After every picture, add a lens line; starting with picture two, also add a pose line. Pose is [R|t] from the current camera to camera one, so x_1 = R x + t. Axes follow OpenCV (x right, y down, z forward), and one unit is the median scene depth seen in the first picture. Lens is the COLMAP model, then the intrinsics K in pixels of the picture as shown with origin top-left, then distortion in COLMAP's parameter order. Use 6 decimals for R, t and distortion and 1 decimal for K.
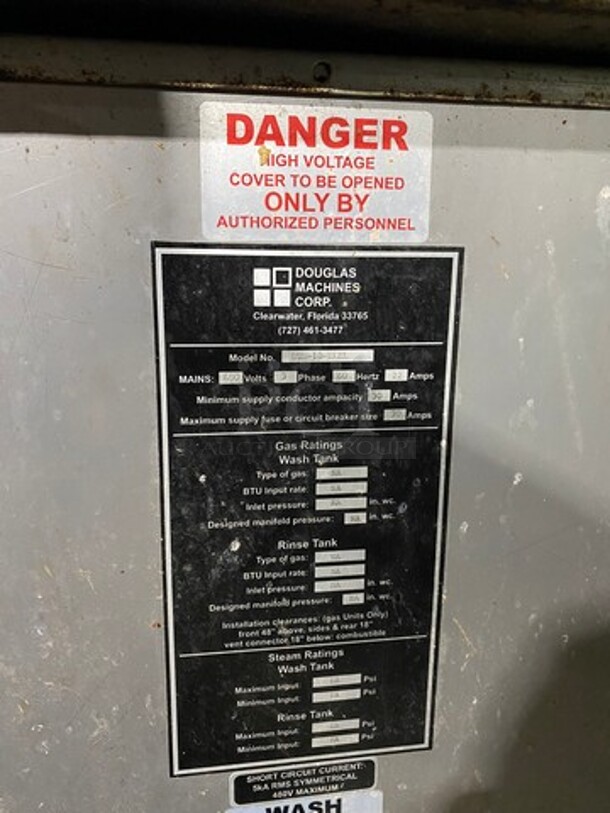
lens RADIAL K [[613.4, 0, 304.6], [0, 613.4, 405.7], [0, 0, 1]] dist [0.009103, 0.015862]
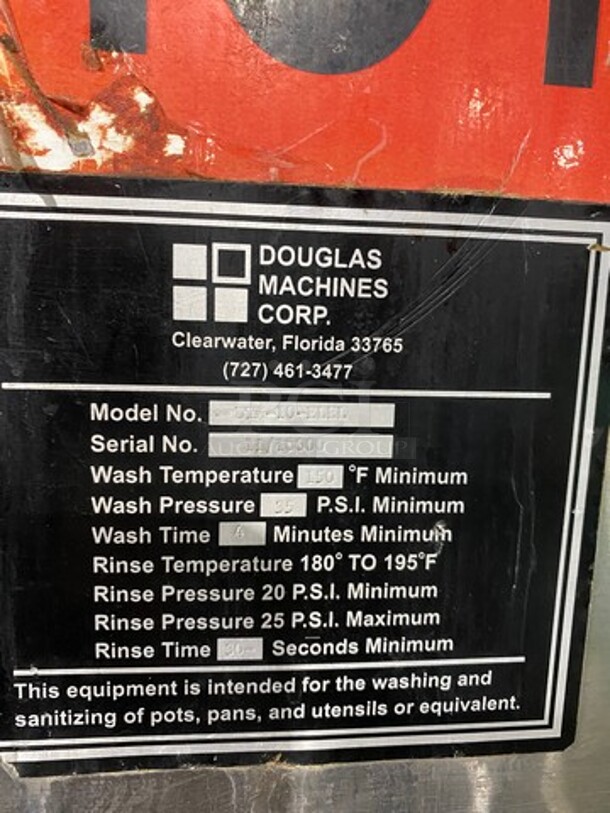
lens RADIAL K [[613.4, 0, 305.5], [0, 613.4, 406.5], [0, 0, 1]] dist [0.009103, 0.015862]
pose [[0.998293, 0.030110, -0.050043, 0.051429], [-0.032900, 0.997894, -0.055909, -0.067452], [0.048254, 0.057460, 0.997181, 0.510572]]
